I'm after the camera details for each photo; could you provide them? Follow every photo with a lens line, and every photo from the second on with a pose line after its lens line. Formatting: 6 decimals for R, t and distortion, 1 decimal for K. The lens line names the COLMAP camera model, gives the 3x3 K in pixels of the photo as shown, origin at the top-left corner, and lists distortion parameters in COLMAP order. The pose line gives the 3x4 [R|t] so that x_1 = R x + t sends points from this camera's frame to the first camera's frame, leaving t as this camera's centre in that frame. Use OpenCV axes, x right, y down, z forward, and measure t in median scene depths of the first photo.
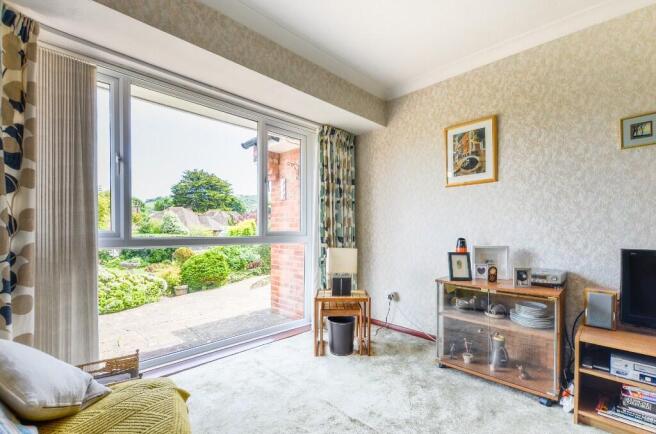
lens RADIAL K [[293.2, 0, 328.1], [0, 293.2, 229.2], [0, 0, 1]] dist [0.000161, -0.000012]
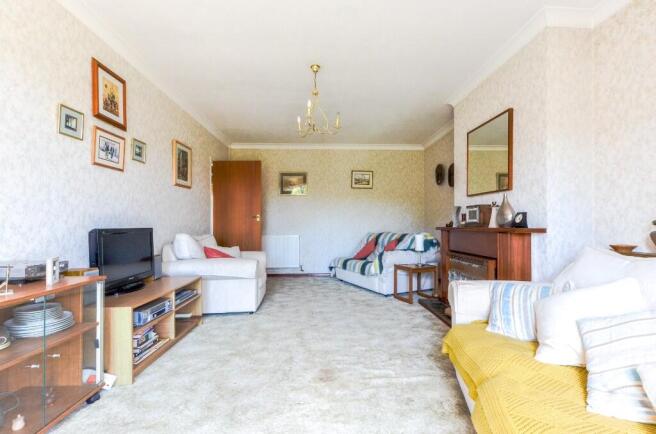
lens RADIAL K [[287.3, 0, 328.0], [0, 287.3, 217.0], [0, 0, 1]] dist [0.000178, -0.000035]
pose [[-0.737195, 0.016986, 0.675466, -0.303804], [-0.002865, 0.999596, -0.028264, 0.038240], [-0.675674, -0.022772, -0.736849, 0.908341]]
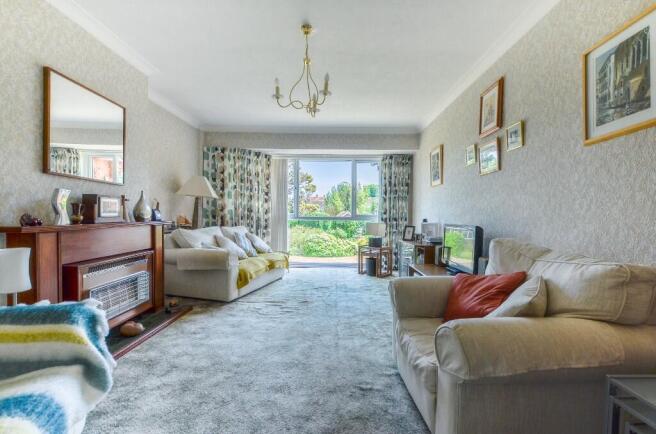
lens RADIAL K [[287.3, 0, 328.0], [0, 287.3, 217.0], [0, 0, 1]] dist [0.000178, -0.000035]
pose [[0.686011, 0.010307, -0.727519, 1.362282], [-0.005184, 0.999944, 0.009279, 0.009310], [0.727573, -0.002594, 0.686025, -0.597366]]
